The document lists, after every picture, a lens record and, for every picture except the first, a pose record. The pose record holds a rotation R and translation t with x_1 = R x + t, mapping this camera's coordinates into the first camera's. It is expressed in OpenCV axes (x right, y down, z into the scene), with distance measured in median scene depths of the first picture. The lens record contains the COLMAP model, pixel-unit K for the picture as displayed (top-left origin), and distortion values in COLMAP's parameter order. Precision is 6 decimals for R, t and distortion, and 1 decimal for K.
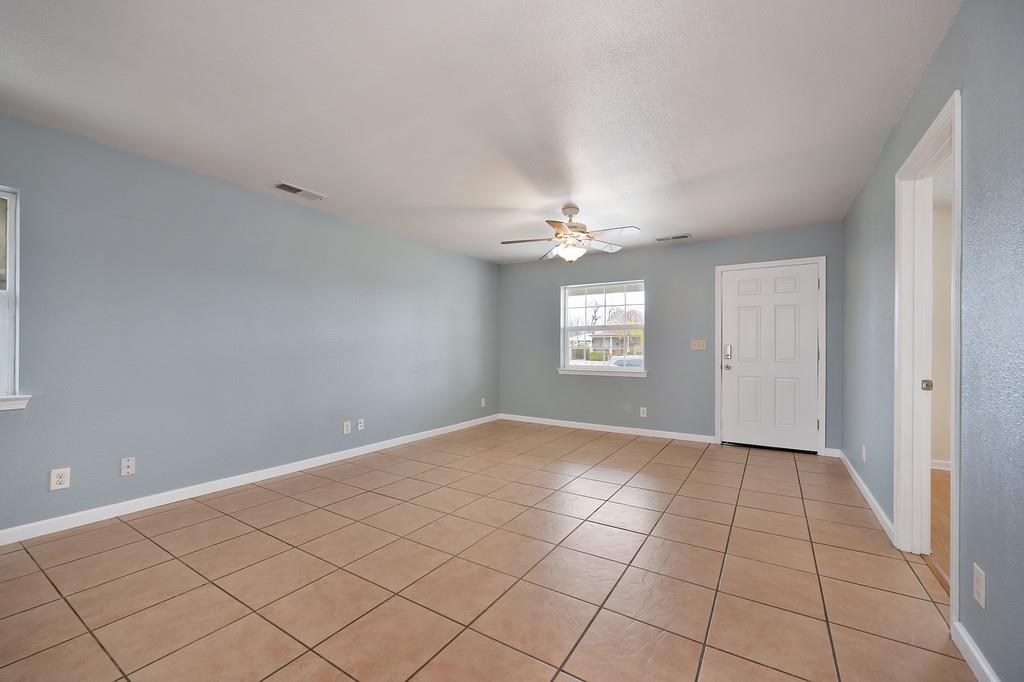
lens RADIAL K [[412.1, 0, 515.9], [0, 412.1, 343.4], [0, 0, 1]] dist [-0.001137, -0.000329]
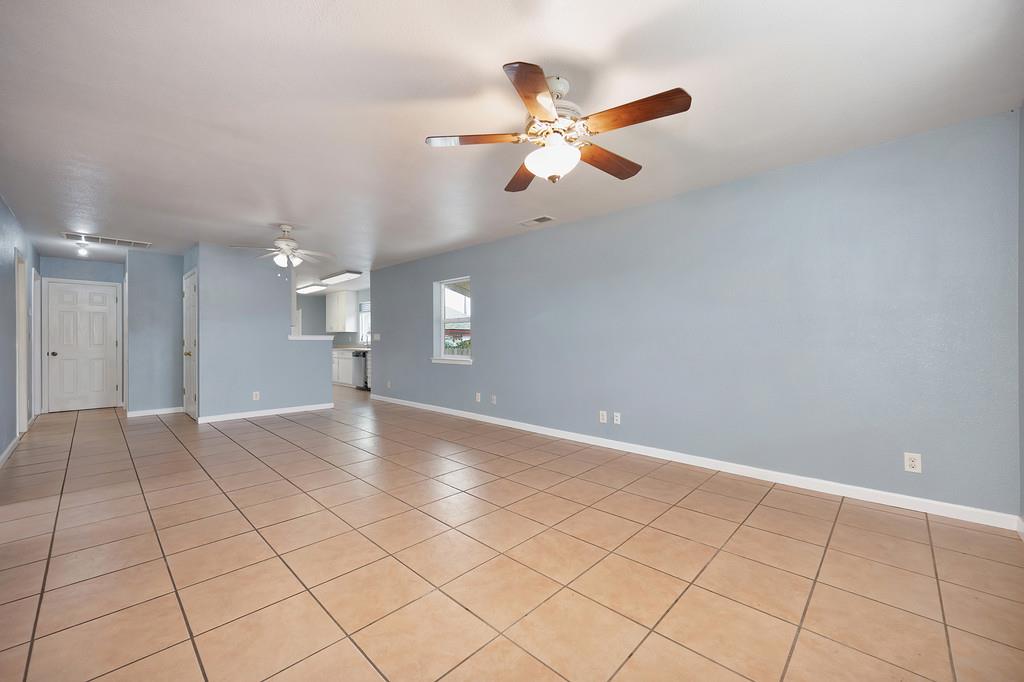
lens RADIAL K [[403.5, 0, 511.8], [0, 403.5, 345.0], [0, 0, 1]] dist [-0.001627, 0.000076]
pose [[-0.209722, 0.008877, -0.977721, 0.625439], [0.016015, 0.999856, 0.005643, 0.014738], [0.977630, -0.014475, -0.209834, 0.990687]]
